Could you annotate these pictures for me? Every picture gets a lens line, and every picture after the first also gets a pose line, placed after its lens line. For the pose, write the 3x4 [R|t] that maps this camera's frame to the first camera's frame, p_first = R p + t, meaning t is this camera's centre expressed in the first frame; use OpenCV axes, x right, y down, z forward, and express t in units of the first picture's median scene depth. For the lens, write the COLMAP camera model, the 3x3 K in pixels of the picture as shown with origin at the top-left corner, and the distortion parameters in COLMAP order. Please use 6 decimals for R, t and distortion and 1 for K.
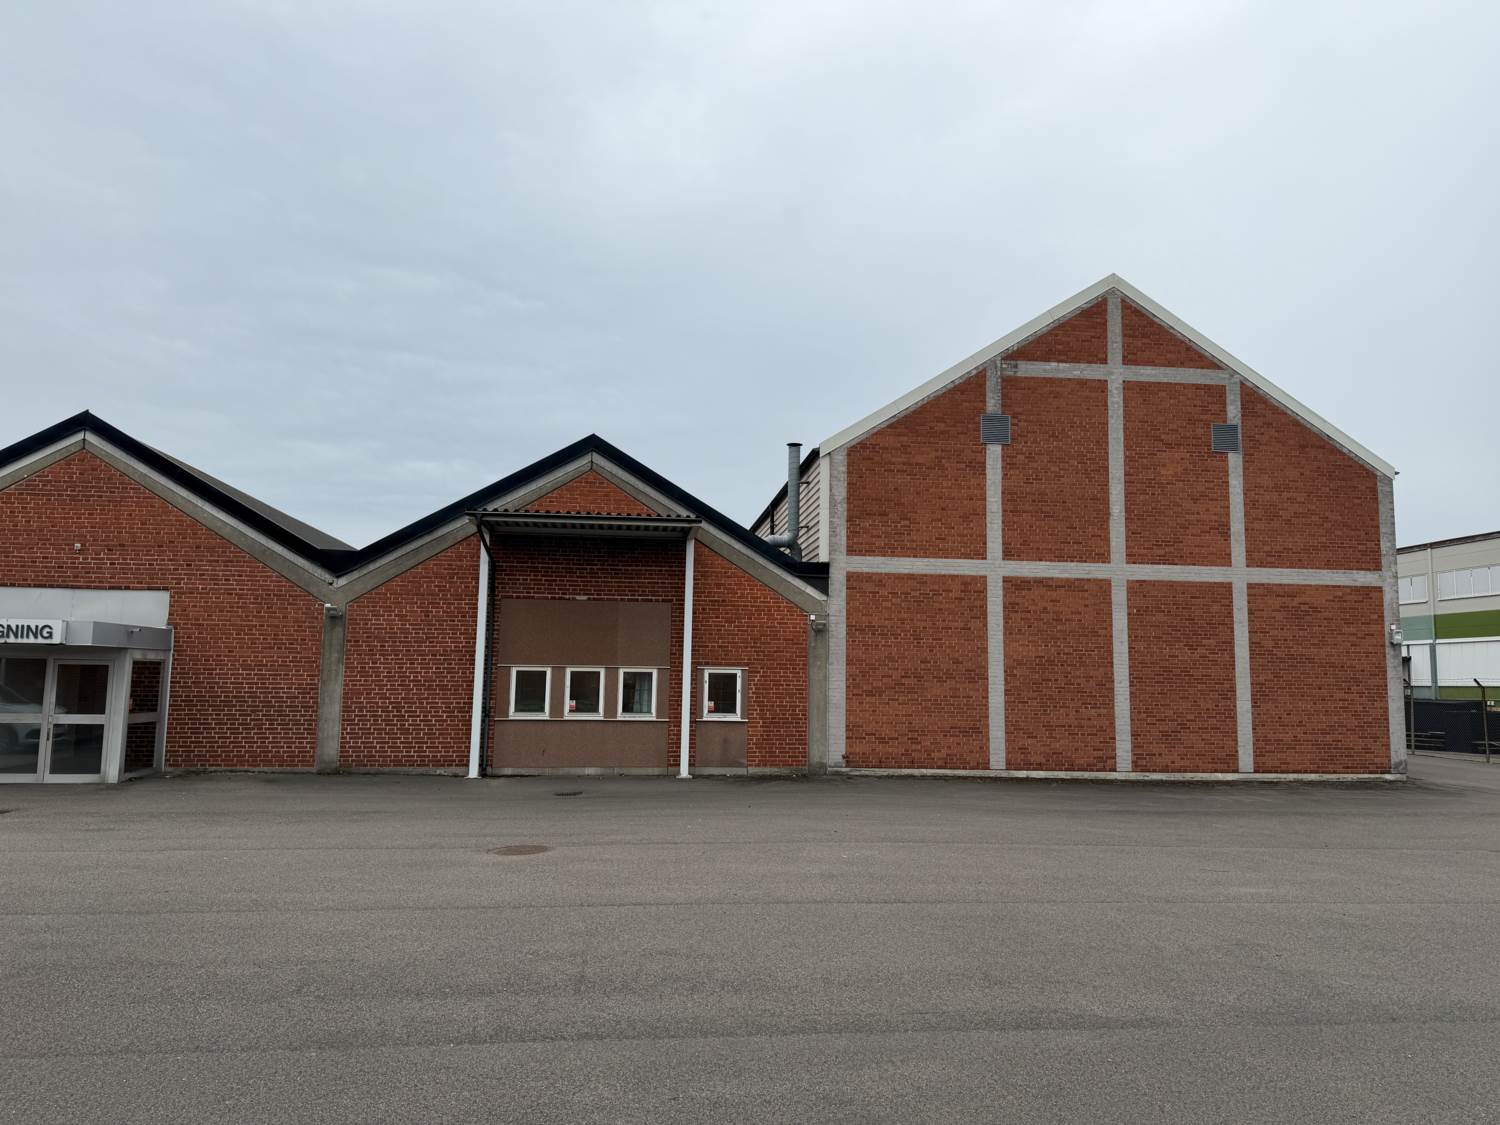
lens RADIAL K [[1035.7, 0, 744.7], [0, 1035.7, 570.2], [0, 0, 1]] dist [0.099322, -0.145099]
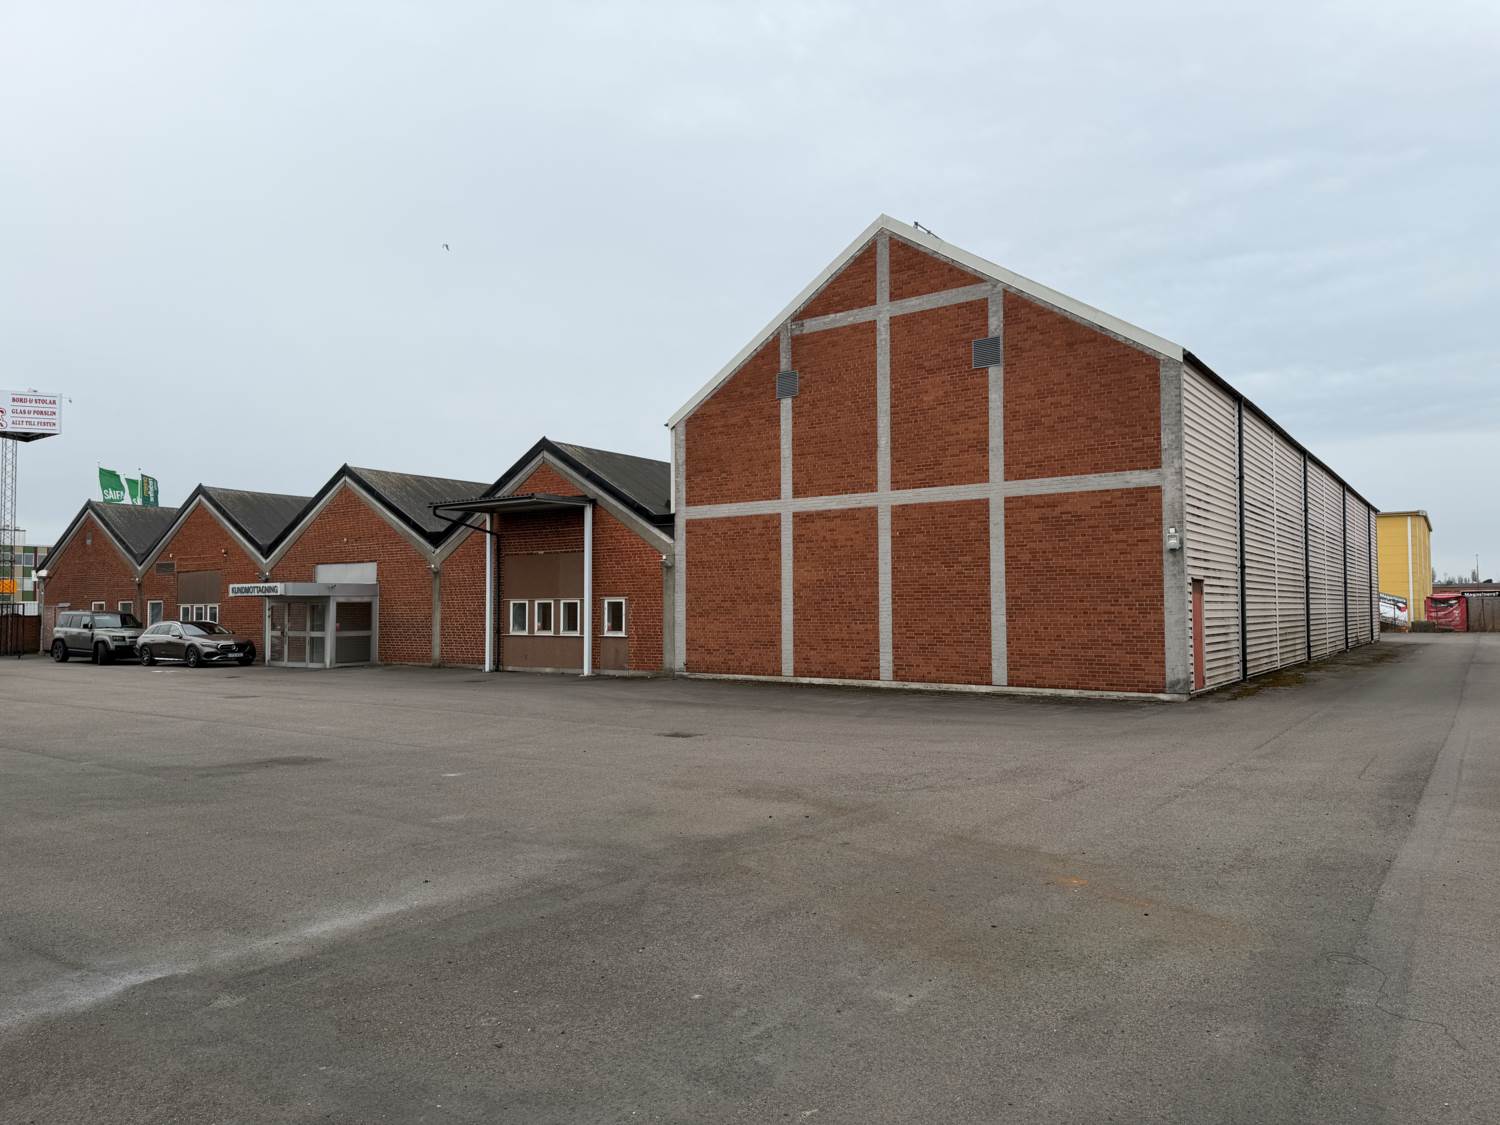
lens RADIAL K [[1036.3, 0, 768.2], [0, 1036.3, 569.9], [0, 0, 1]] dist [0.097859, -0.111457]
pose [[0.741630, -0.043721, -0.669383, 1.015232], [0.088183, 0.995568, 0.032675, 0.030108], [0.664987, -0.083261, 0.742199, 0.120420]]
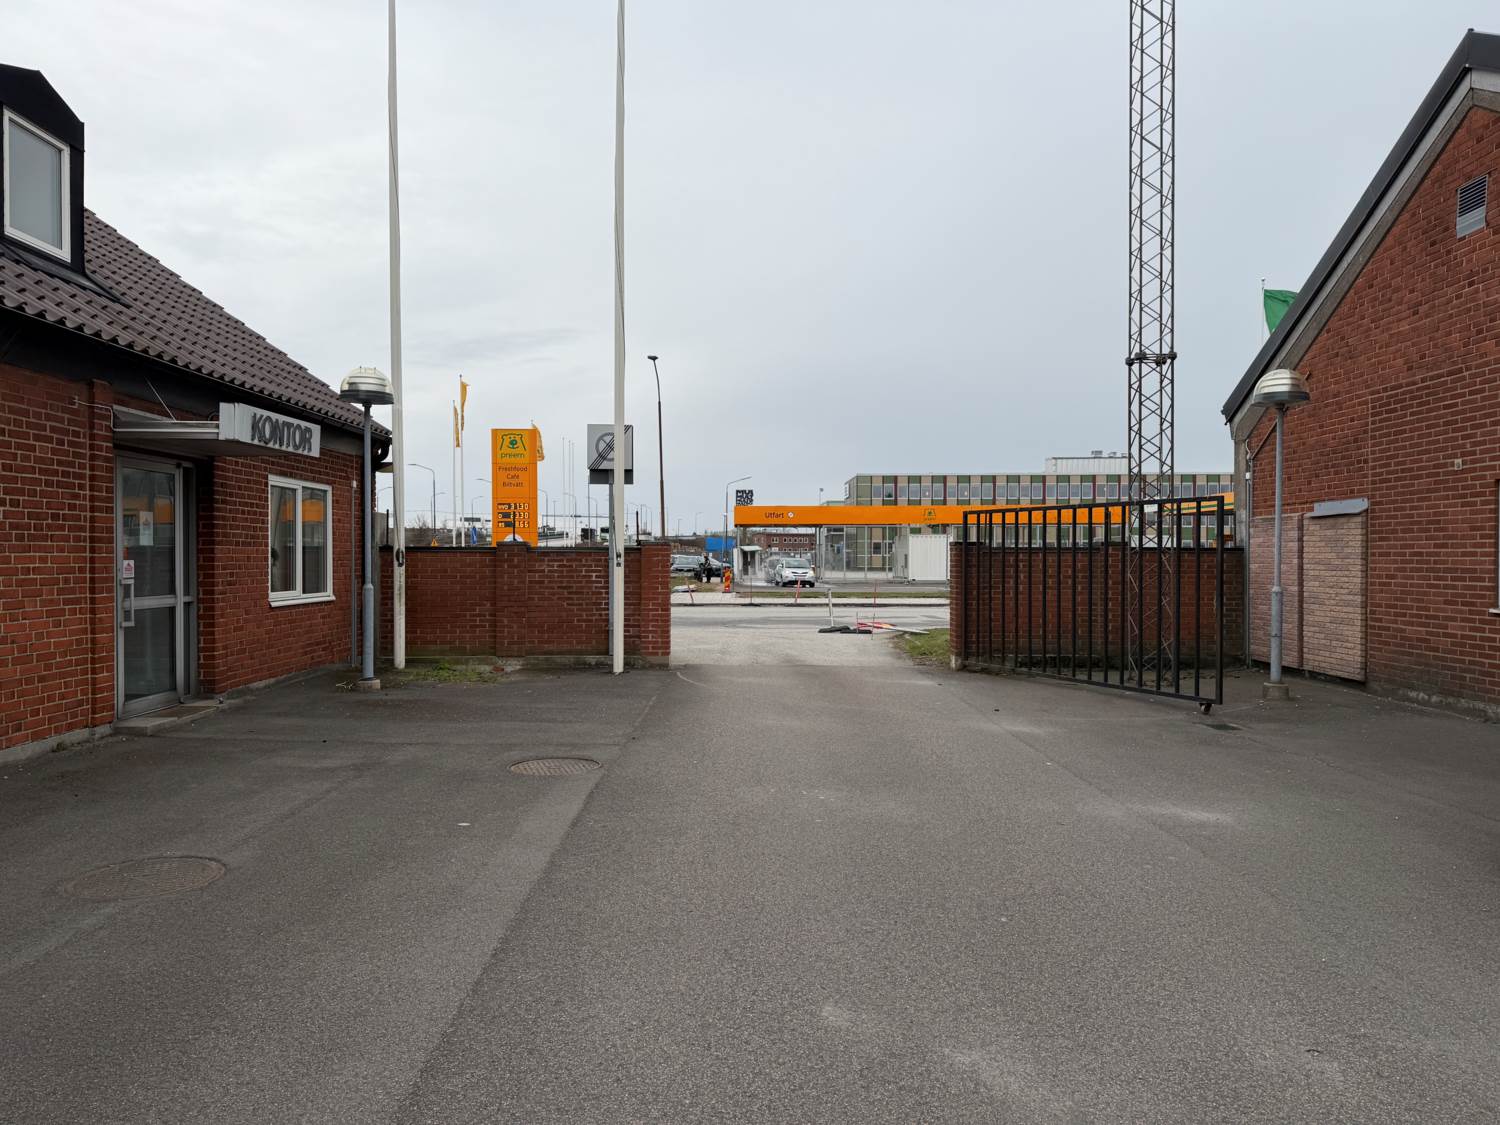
lens RADIAL K [[1035.7, 0, 744.7], [0, 1035.7, 570.2], [0, 0, 1]] dist [0.099322, -0.145099]
pose [[-0.118096, 0.000865, -0.993002, -0.890433], [0.105177, 0.994385, -0.011642, 0.051363], [0.987416, -0.105816, -0.117524, 0.505994]]
